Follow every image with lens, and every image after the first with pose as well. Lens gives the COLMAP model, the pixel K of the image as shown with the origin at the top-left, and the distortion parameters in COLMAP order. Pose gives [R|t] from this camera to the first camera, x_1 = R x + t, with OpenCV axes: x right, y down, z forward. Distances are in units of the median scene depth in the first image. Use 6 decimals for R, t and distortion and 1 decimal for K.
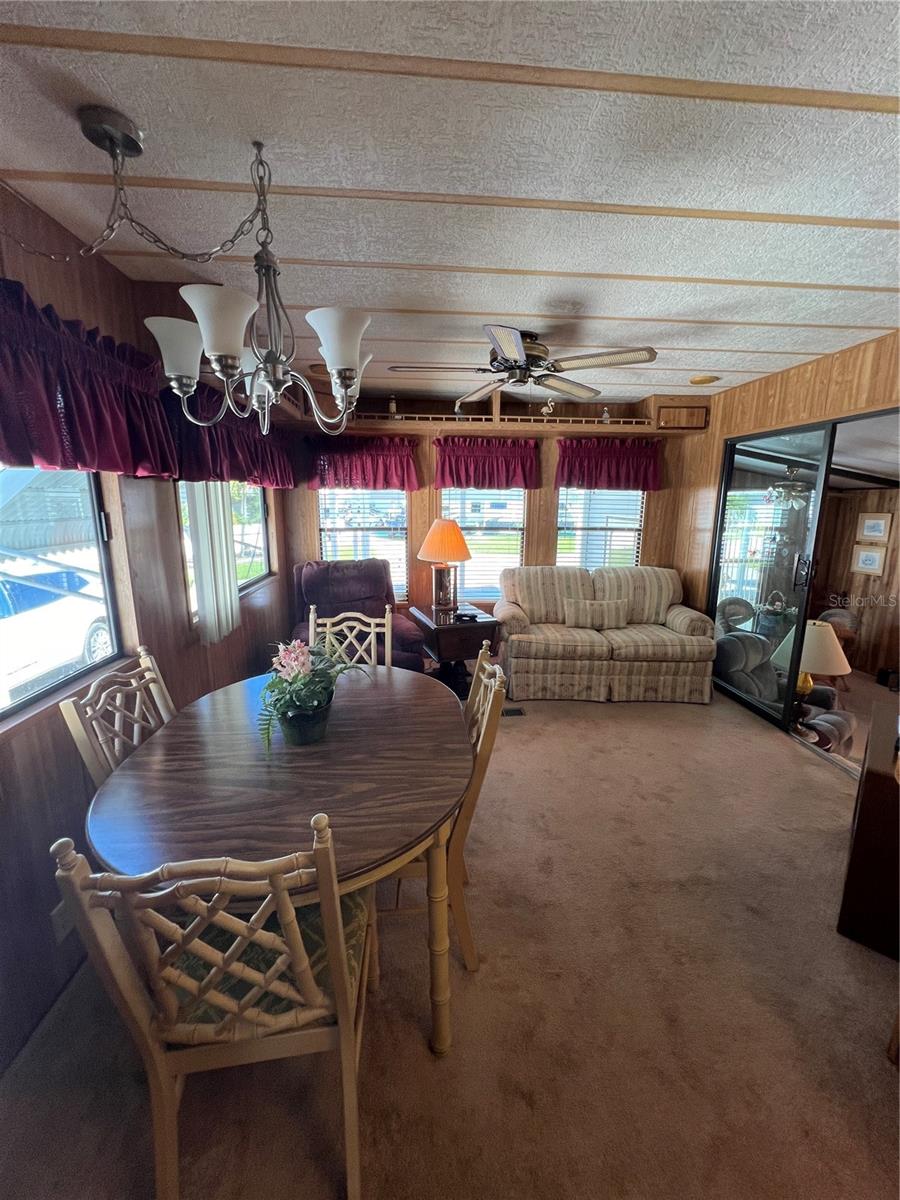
lens RADIAL K [[482.6, 0, 450.0], [0, 482.6, 600.0], [0, 0, 1]] dist [-0.001360, 0.000317]
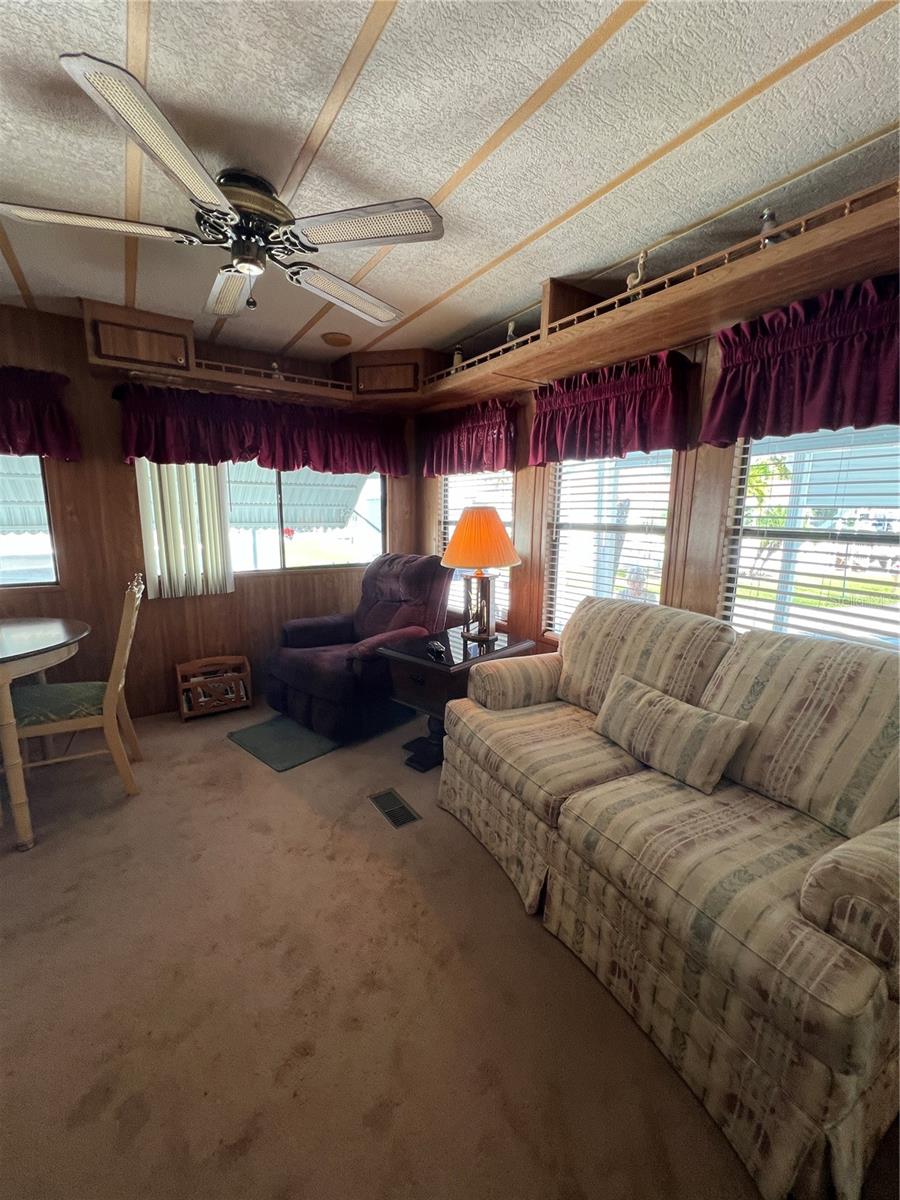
lens RADIAL K [[482.6, 0, 450.0], [0, 482.6, 600.0], [0, 0, 1]] dist [-0.001360, 0.000317]
pose [[0.492966, 0.155891, -0.855969, 0.585321], [-0.187129, 0.979790, 0.070671, -0.080073], [0.849687, 0.125339, 0.512175, 0.647048]]
